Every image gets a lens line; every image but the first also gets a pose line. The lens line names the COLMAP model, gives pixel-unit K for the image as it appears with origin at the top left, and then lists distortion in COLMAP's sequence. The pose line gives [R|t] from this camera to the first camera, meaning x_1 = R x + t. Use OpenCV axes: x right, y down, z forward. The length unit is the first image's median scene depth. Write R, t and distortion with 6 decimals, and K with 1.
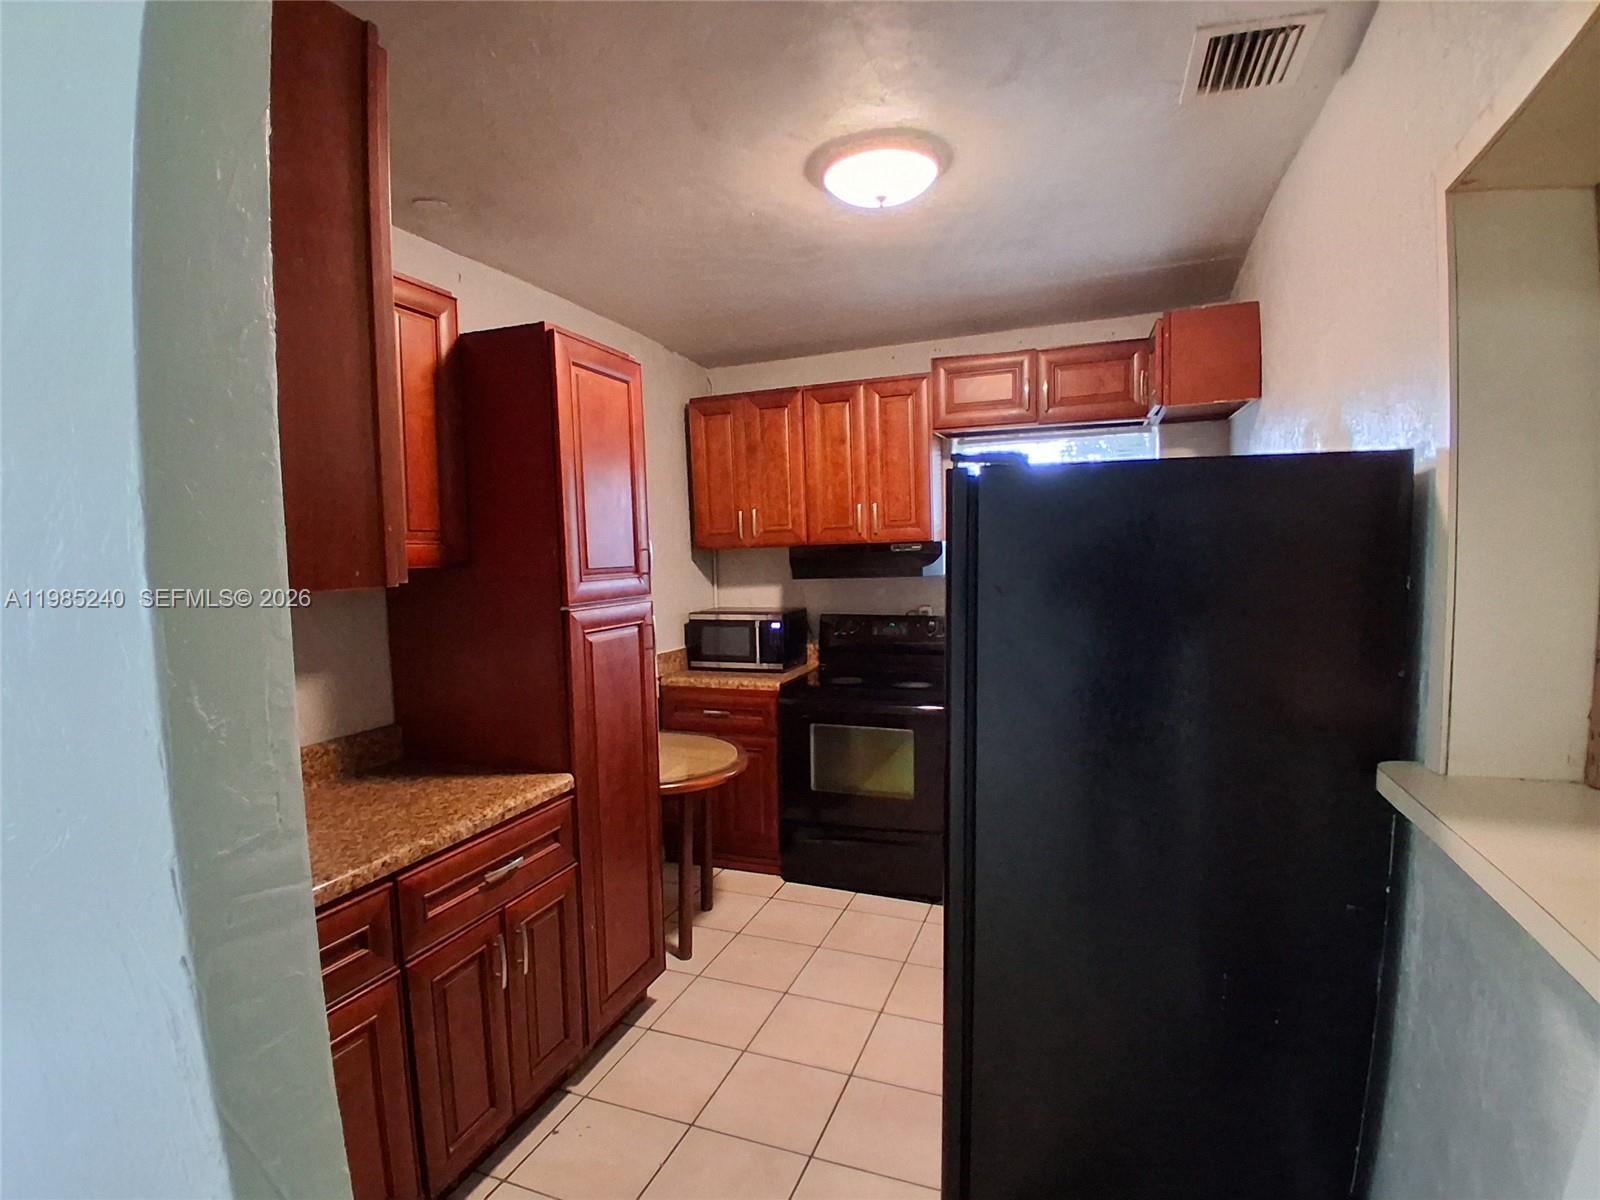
lens RADIAL K [[796.5, 0, 802.6], [0, 796.5, 614.7], [0, 0, 1]] dist [0.012550, -0.051493]
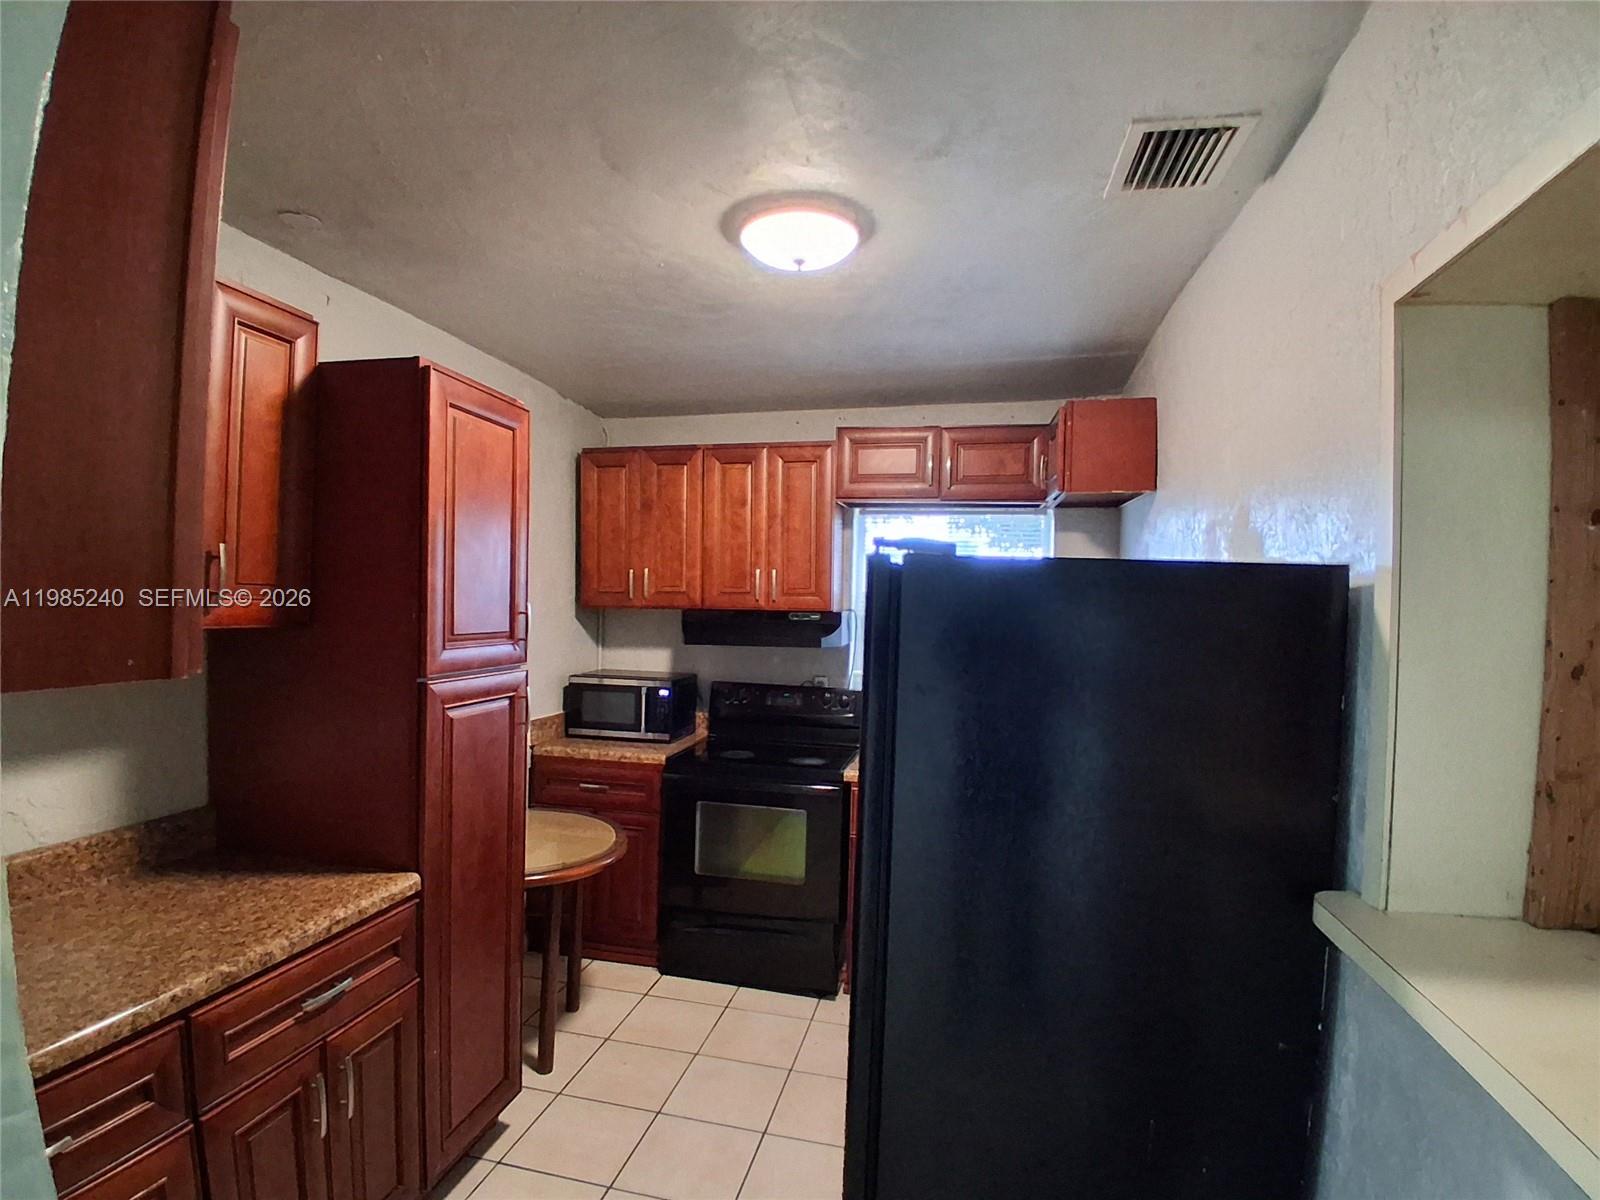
lens RADIAL K [[794.6, 0, 802.8], [0, 794.6, 617.4], [0, 0, 1]] dist [0.011659, -0.052762]
pose [[0.989109, 0.043975, 0.140464, -0.008939], [-0.034933, 0.997194, -0.066204, -0.023001], [-0.142981, 0.060576, 0.987870, 0.055862]]
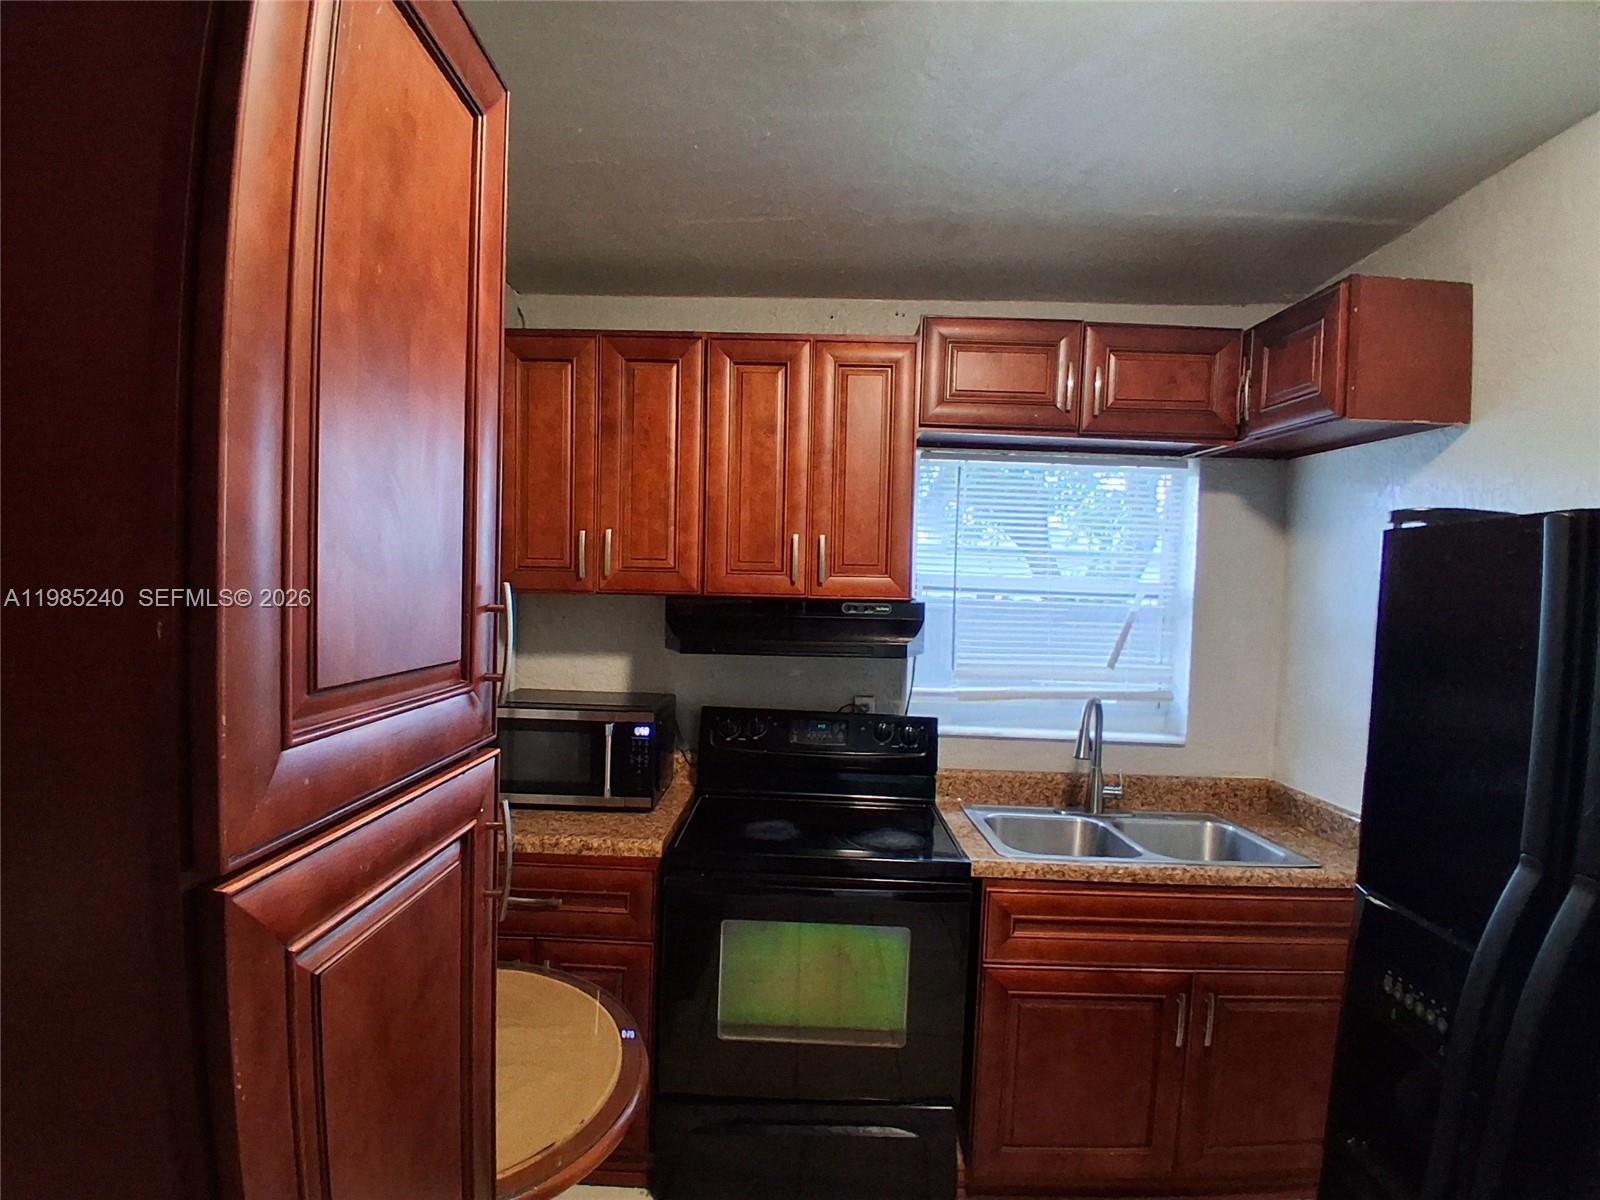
lens RADIAL K [[794.6, 0, 802.8], [0, 794.6, 617.4], [0, 0, 1]] dist [0.011659, -0.052762]
pose [[0.940037, 0.043132, 0.338336, -0.151023], [-0.026934, 0.998261, -0.052429, -0.051479], [-0.340009, 0.040172, 0.939564, 0.509770]]
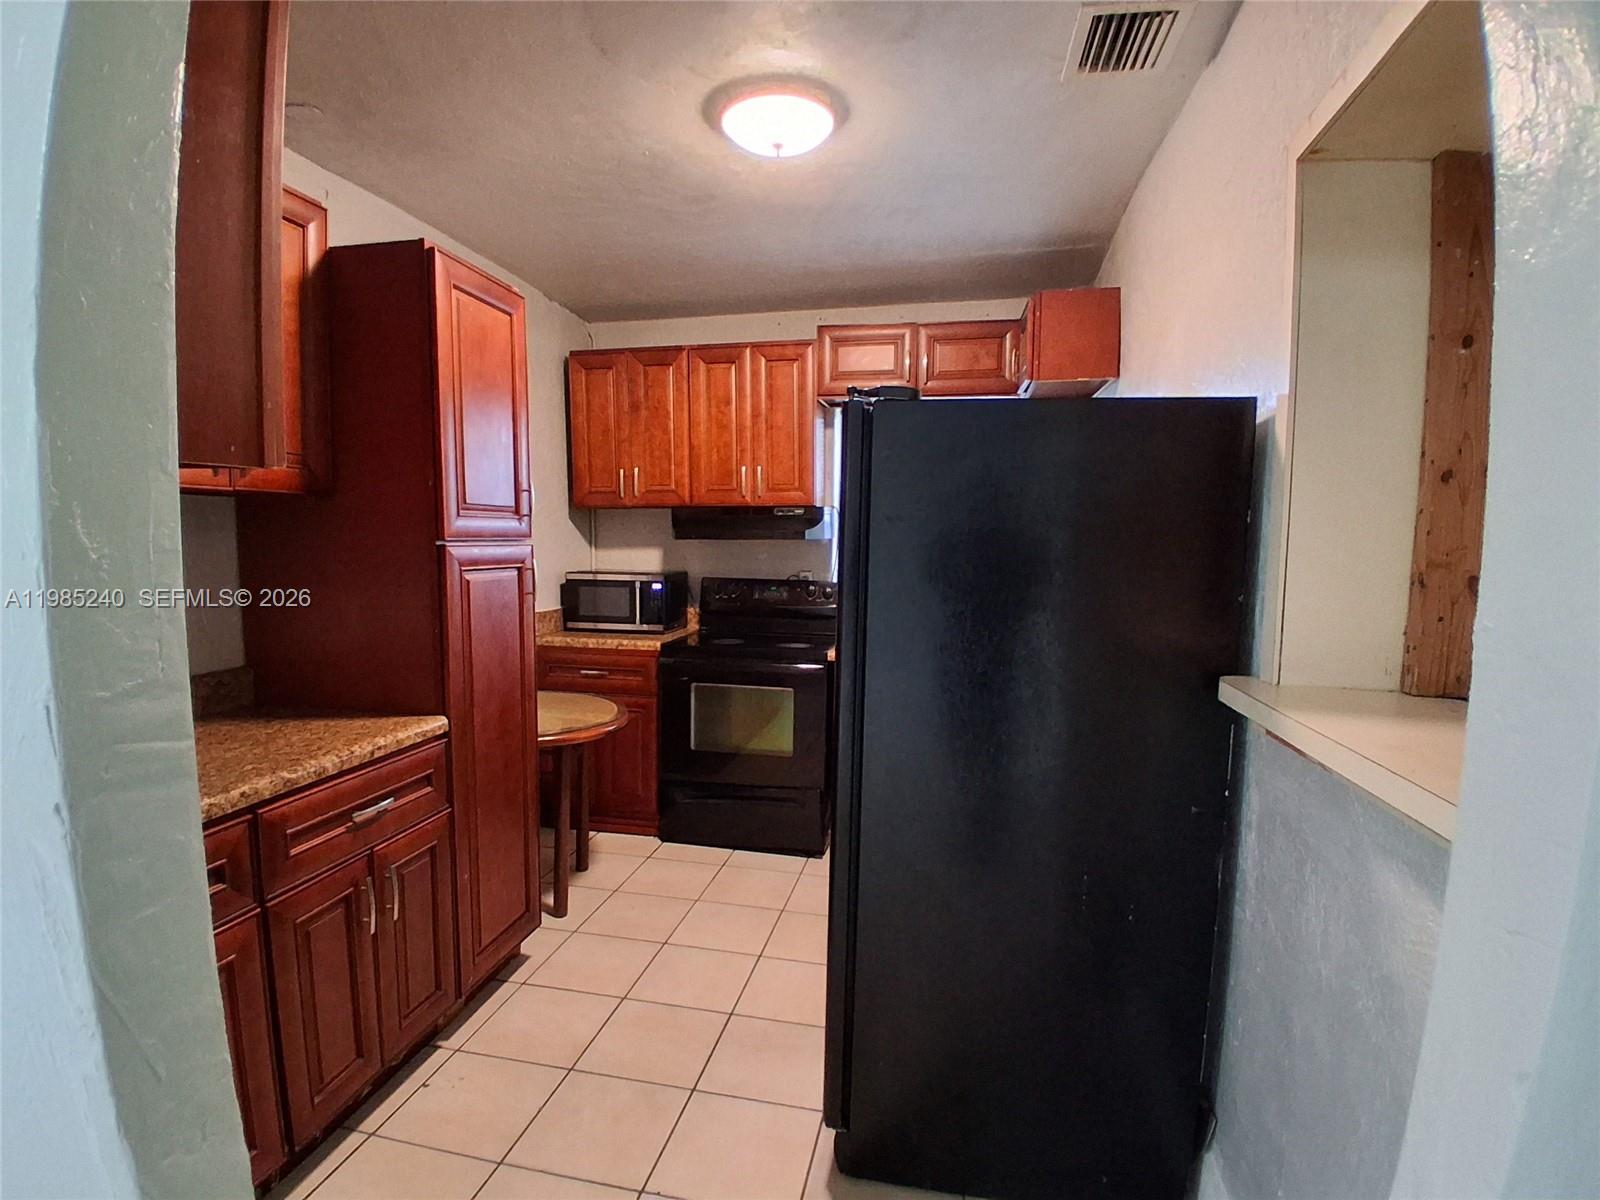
lens RADIAL K [[796.5, 0, 802.6], [0, 796.5, 614.7], [0, 0, 1]] dist [0.012550, -0.051493]
pose [[0.987041, 0.017150, 0.159549, -0.014922], [-0.019516, 0.999721, 0.013276, 0.039512], [-0.159277, -0.016218, 0.987101, -0.008212]]
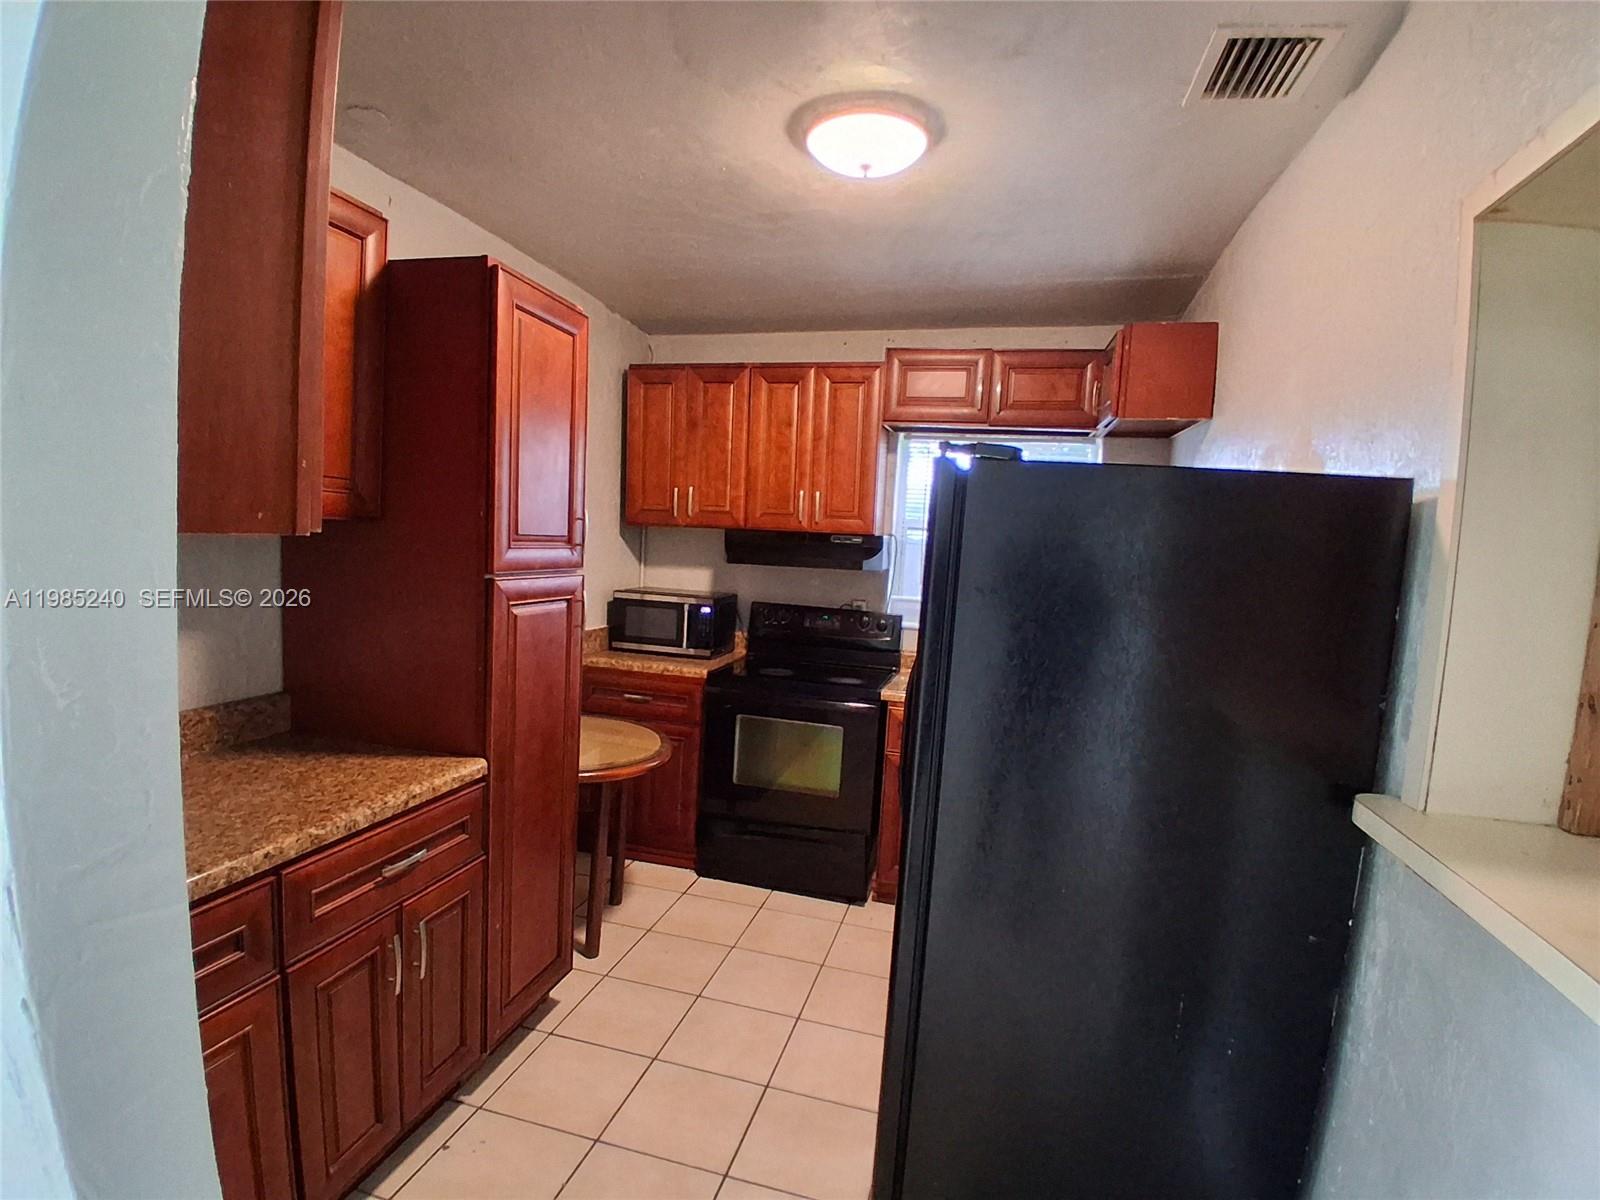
lens RADIAL K [[795.5, 0, 802.4], [0, 795.5, 616.0], [0, 0, 1]] dist [0.012798, -0.052896]
pose [[0.991412, 0.067793, 0.111833, -0.030772], [-0.069631, 0.997493, 0.012607, 0.000590], [-0.110698, -0.020286, 0.993647, 0.043316]]
